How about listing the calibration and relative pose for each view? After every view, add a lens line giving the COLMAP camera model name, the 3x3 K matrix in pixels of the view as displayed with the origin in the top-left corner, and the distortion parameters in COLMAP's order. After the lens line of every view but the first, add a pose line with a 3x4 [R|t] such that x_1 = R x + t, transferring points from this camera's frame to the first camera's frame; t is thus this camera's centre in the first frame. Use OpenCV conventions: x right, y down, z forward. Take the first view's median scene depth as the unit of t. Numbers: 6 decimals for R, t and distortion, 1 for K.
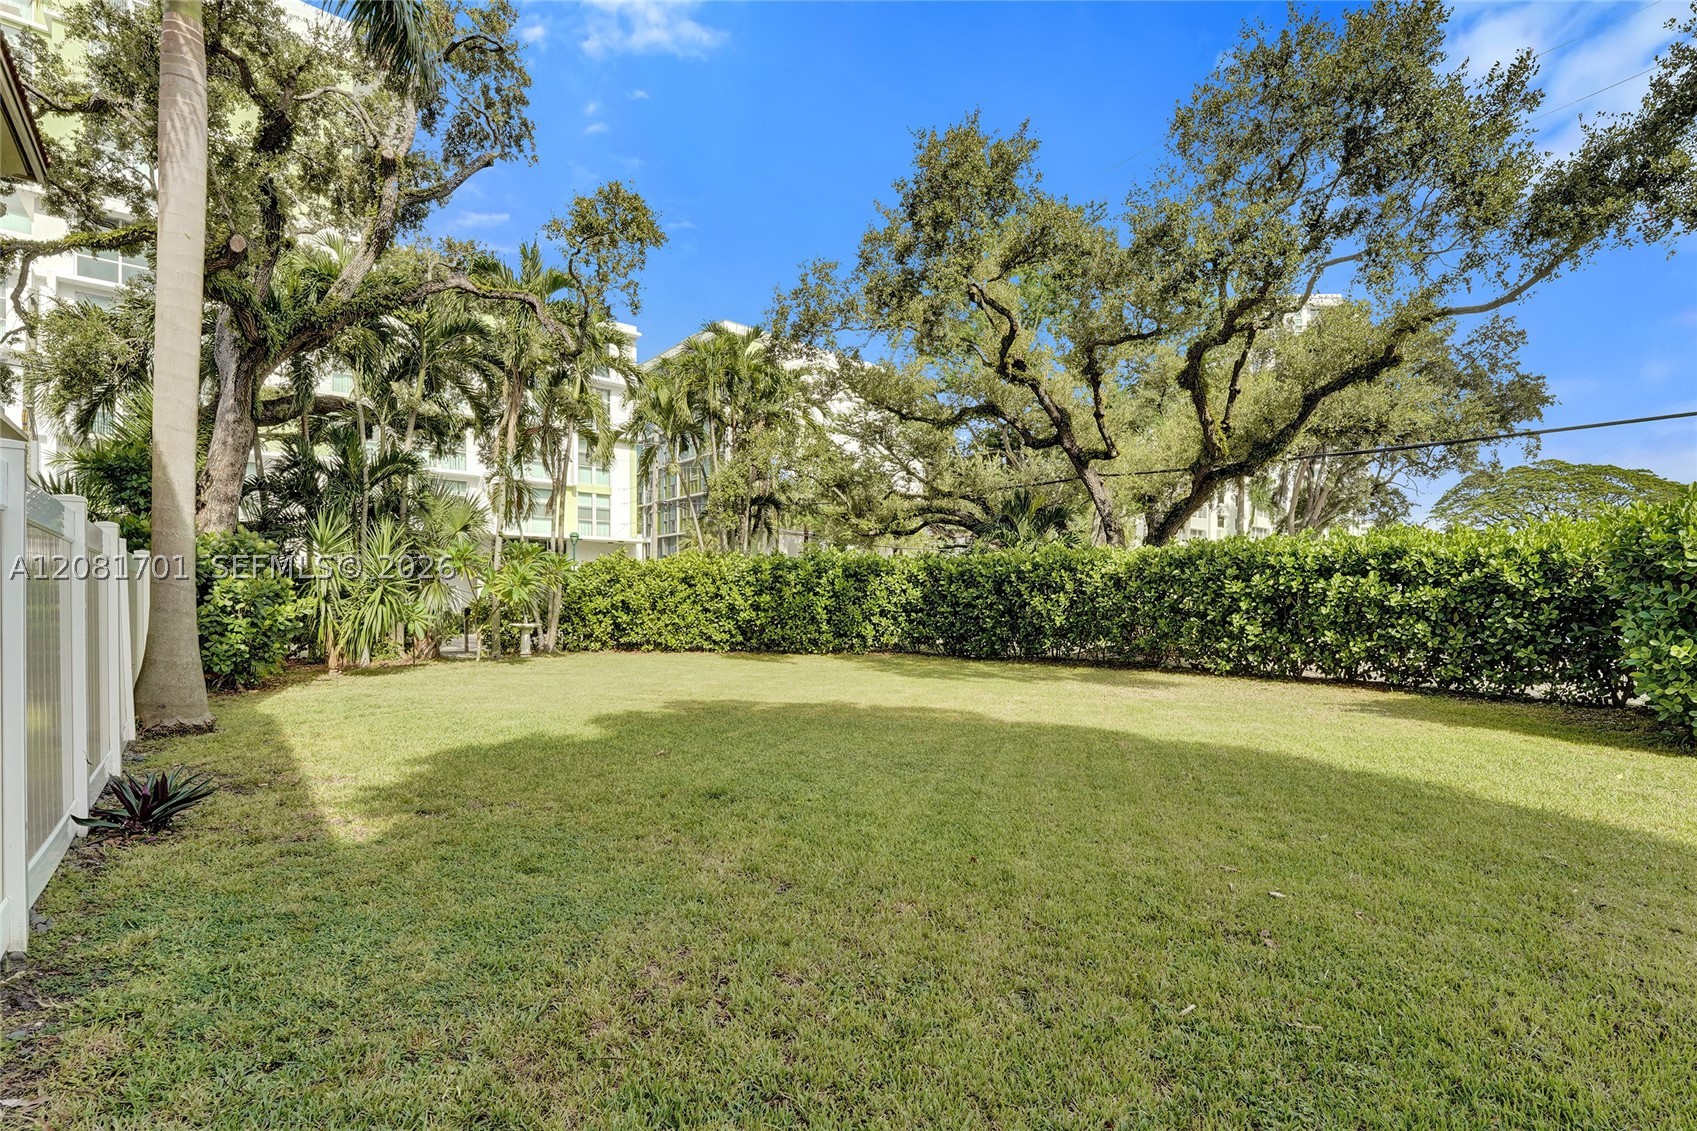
lens RADIAL K [[729.2, 0, 832.5], [0, 729.2, 610.4], [0, 0, 1]] dist [-0.023982, 0.002860]
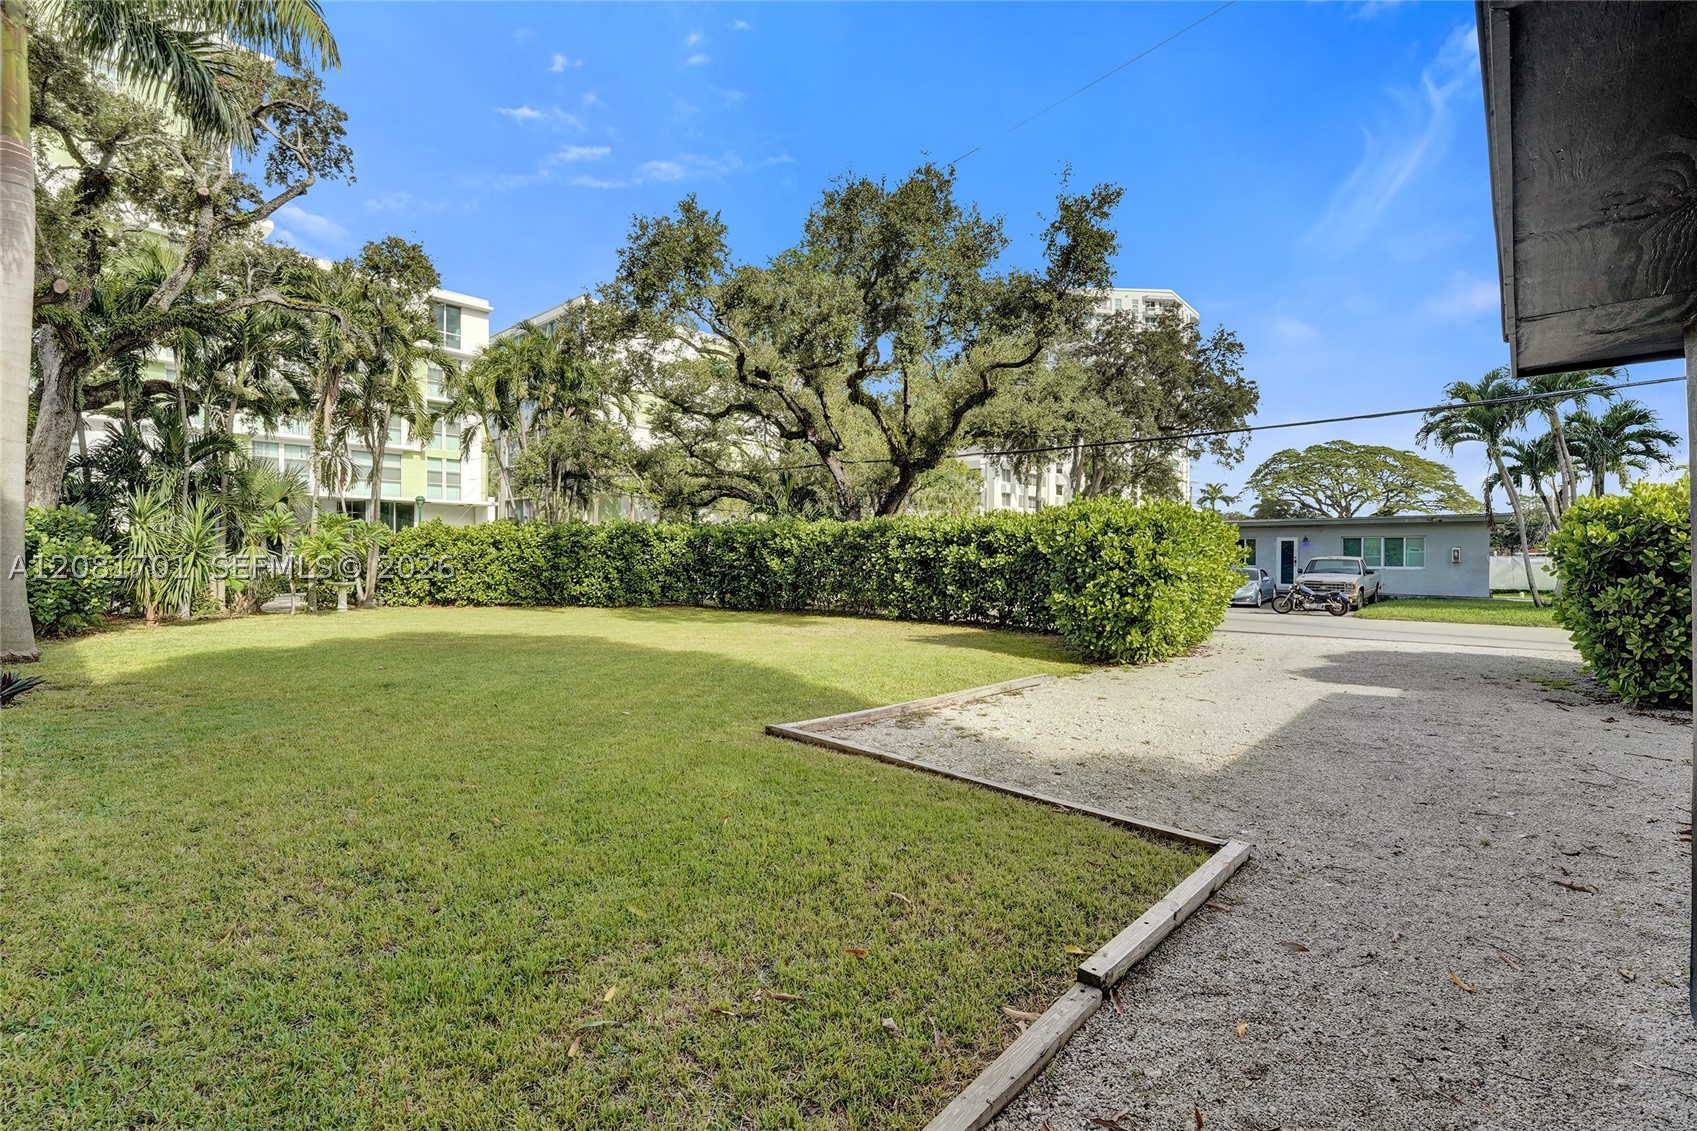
lens RADIAL K [[729.2, 0, 847.3], [0, 729.2, 565.1], [0, 0, 1]] dist [-0.023982, 0.002860]
pose [[0.989877, 0.000068, 0.141926, 0.227951], [0.000586, 0.999989, -0.004567, -0.003660], [-0.141925, 0.004604, 0.989867, -0.271140]]
